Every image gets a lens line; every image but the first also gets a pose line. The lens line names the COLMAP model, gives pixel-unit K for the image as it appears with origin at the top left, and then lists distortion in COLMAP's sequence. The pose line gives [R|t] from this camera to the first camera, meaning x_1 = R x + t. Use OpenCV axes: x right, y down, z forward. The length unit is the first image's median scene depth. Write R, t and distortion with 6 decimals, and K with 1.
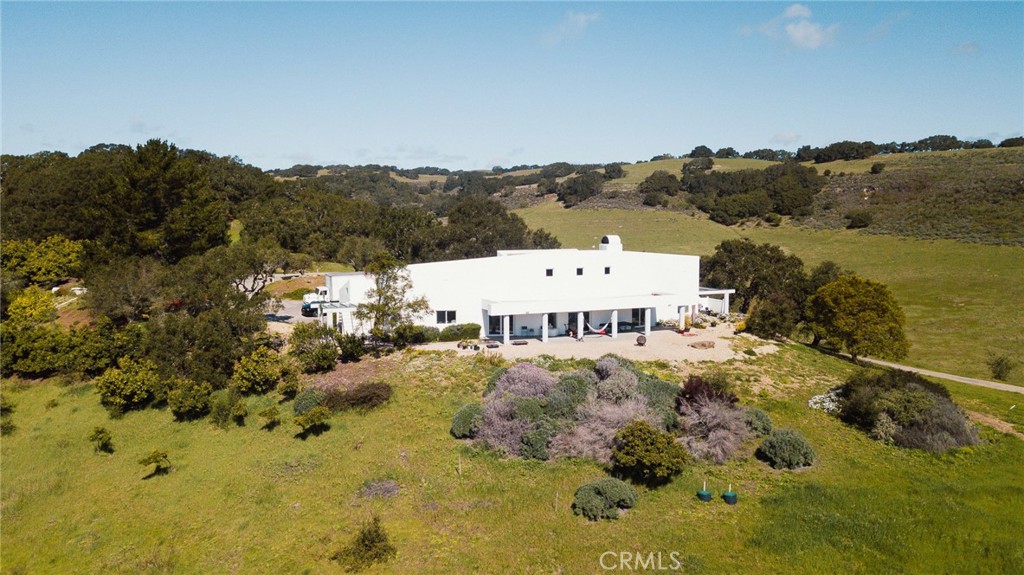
lens RADIAL K [[781.0, 0, 513.4], [0, 781.0, 282.5], [0, 0, 1]] dist [0.025681, -0.023839]
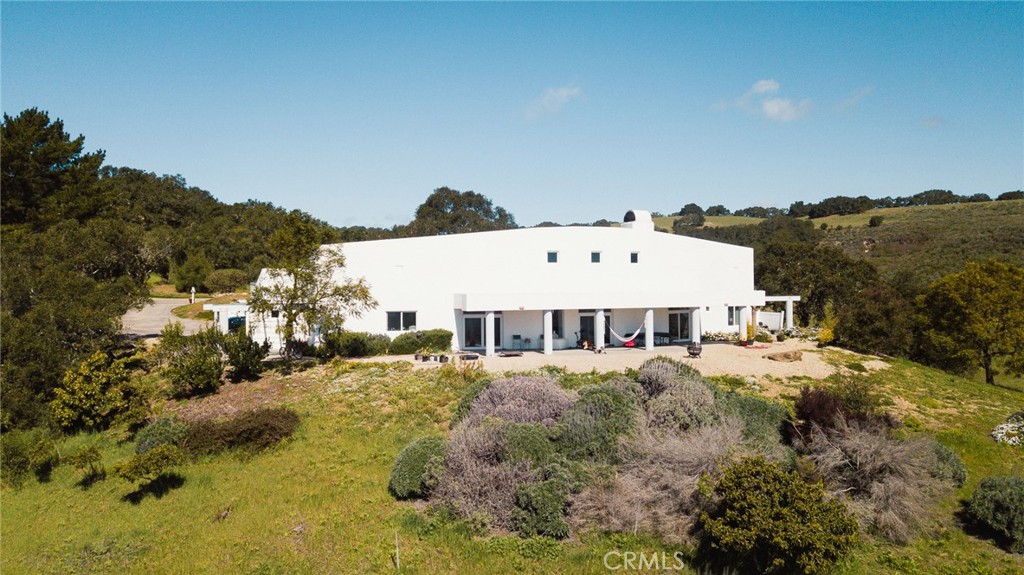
lens RADIAL K [[781.0, 0, 512.9], [0, 781.0, 291.2], [0, 0, 1]] dist [0.025681, -0.023839]
pose [[0.999873, -0.002998, 0.015661, 0.000385], [0.004142, 0.997286, -0.073508, 0.077337], [-0.015398, 0.073563, 0.997172, 0.358130]]
